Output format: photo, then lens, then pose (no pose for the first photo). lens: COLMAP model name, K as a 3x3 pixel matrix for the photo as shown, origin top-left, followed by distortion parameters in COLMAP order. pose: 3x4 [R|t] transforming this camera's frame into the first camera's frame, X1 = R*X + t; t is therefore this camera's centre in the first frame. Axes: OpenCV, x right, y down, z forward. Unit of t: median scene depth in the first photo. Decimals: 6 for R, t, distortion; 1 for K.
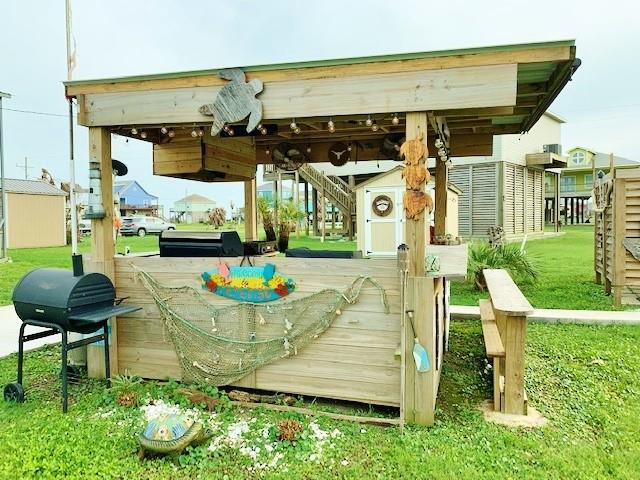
lens RADIAL K [[482.9, 0, 320.0], [0, 482.9, 240.0], [0, 0, 1]] dist [0.077597, -0.104881]
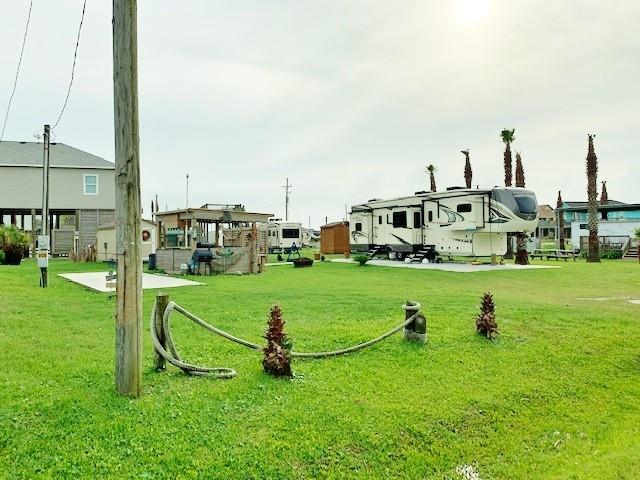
lens RADIAL K [[494.4, 0, 310.7], [0, 494.4, 240.6], [0, 0, 1]] dist [0.020855, -0.002504]
pose [[0.541335, 0.007920, 0.840769, -3.637878], [0.041858, 0.998462, -0.036356, 0.173641], [-0.839764, 0.054873, 0.540171, -2.276865]]
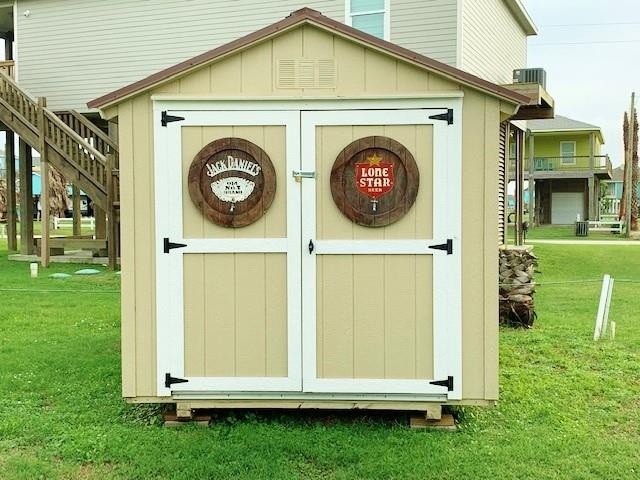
lens RADIAL K [[791.1, 0, 320.0], [0, 791.1, 240.0], [0, 0, 1]] dist [0.117232, 0.005177]
pose [[0.952838, 0.001879, 0.303474, 0.161593], [-0.000072, 0.999982, -0.005966, -0.124016], [-0.303480, 0.005662, 0.952821, 1.893873]]
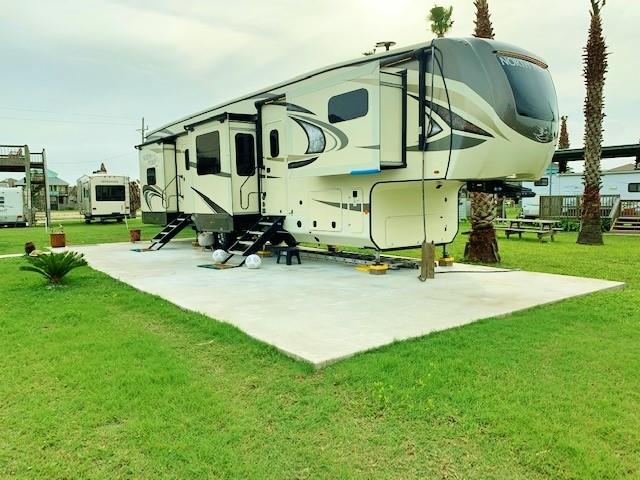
lens RADIAL K [[490.0, 0, 311.8], [0, 490.0, 239.3], [0, 0, 1]] dist [0.078942, -0.117441]
pose [[0.394636, -0.061654, 0.916767, -0.034967], [0.049601, 0.997721, 0.045746, 0.084554], [-0.917498, 0.027420, 0.396795, -1.389687]]
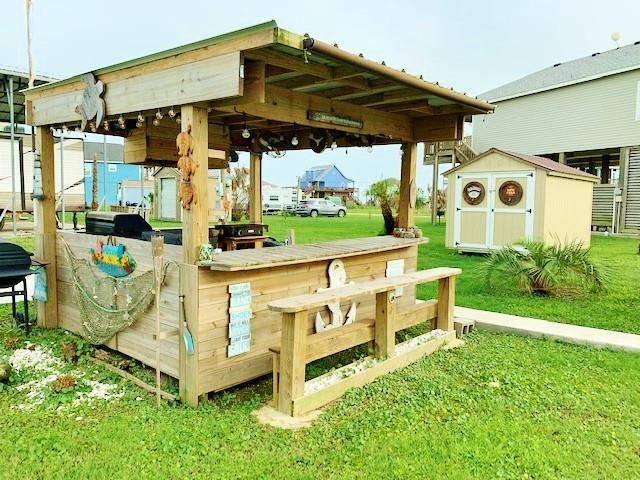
lens RADIAL K [[490.0, 0, 311.8], [0, 490.0, 239.3], [0, 0, 1]] dist [0.078942, -0.117441]
pose [[0.910898, 0.058129, -0.408516, 0.712792], [-0.045511, 0.998141, 0.040549, -0.026242], [0.410114, -0.018344, 0.911850, 0.117937]]
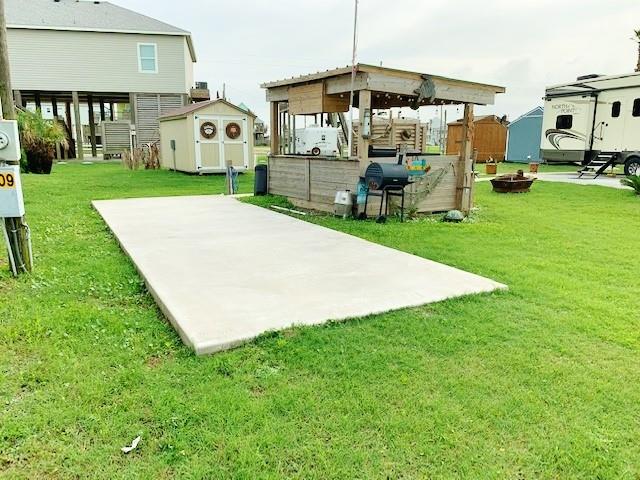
lens RADIAL K [[482.9, 0, 320.0], [0, 482.9, 240.0], [0, 0, 1]] dist [0.077597, -0.104881]
pose [[0.619869, -0.138444, 0.772396, -2.162451], [0.020772, 0.986863, 0.160216, 0.045386], [-0.784430, -0.083269, 0.614602, -0.102210]]
